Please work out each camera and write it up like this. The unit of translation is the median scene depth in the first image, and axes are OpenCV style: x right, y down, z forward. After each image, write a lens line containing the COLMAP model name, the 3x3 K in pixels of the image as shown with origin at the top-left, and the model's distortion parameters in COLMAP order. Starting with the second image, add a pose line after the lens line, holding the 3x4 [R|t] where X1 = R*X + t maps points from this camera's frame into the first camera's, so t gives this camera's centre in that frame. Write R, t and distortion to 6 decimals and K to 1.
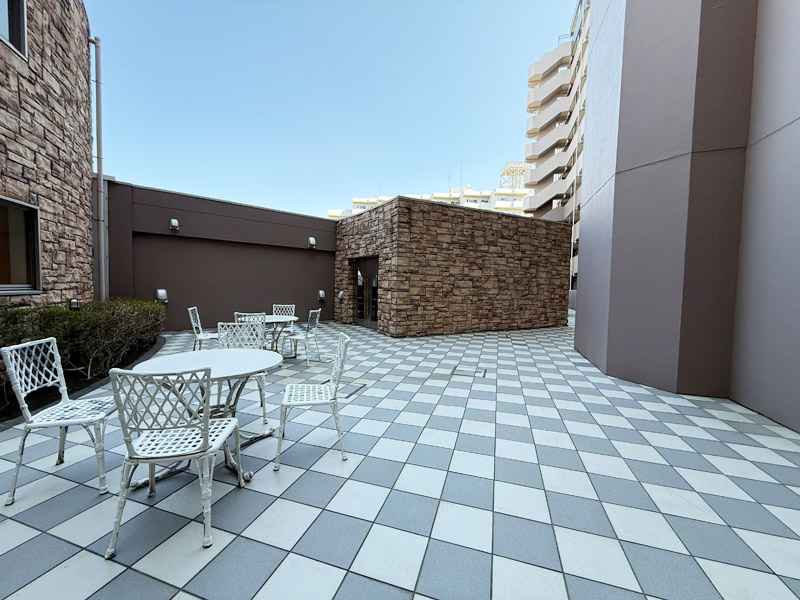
lens RADIAL K [[317.5, 0, 397.7], [0, 317.5, 300.5], [0, 0, 1]] dist [-0.000754, 0.000016]
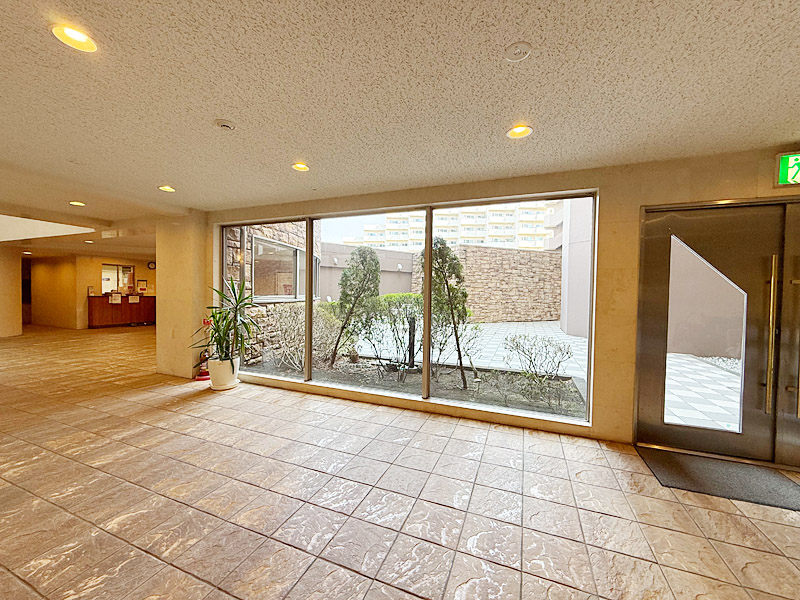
lens RADIAL K [[317.5, 0, 397.7], [0, 317.5, 300.5], [0, 0, 1]] dist [-0.000754, 0.000016]
pose [[0.997022, -0.001867, -0.077094, -0.173981], [0.000148, 0.999751, -0.022306, 0.023874], [0.077116, 0.022228, 0.996774, -0.668711]]
